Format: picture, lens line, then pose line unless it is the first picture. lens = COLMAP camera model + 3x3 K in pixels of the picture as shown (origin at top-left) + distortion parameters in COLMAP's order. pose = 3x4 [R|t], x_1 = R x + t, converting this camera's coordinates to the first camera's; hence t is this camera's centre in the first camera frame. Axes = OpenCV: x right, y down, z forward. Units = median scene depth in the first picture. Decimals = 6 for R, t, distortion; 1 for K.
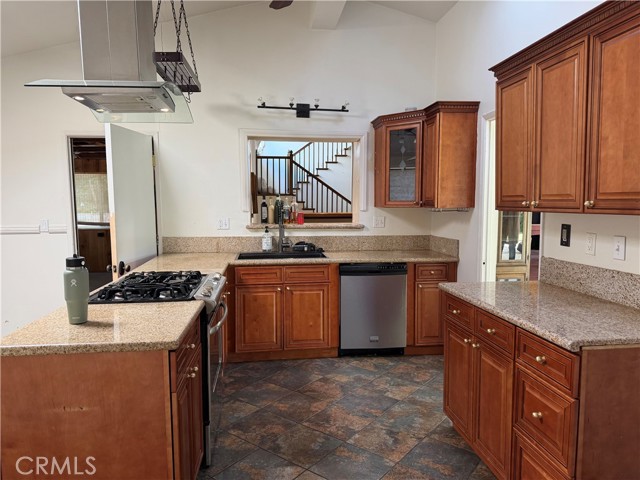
lens RADIAL K [[455.6, 0, 319.6], [0, 455.6, 240.0], [0, 0, 1]] dist [-0.003831, 0.010414]
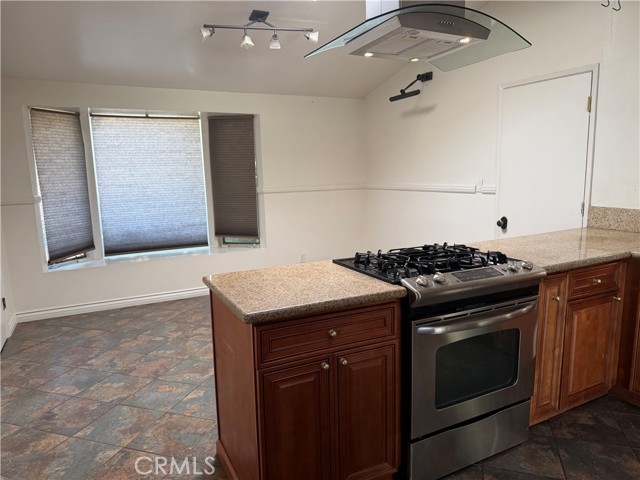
lens RADIAL K [[455.6, 0, 320.4], [0, 455.6, 241.6], [0, 0, 1]] dist [-0.003831, 0.010414]
pose [[0.328038, 0.145480, -0.933395, 0.280460], [-0.059101, 0.989296, 0.133422, -0.027837], [0.942814, 0.011397, 0.333124, 0.407293]]
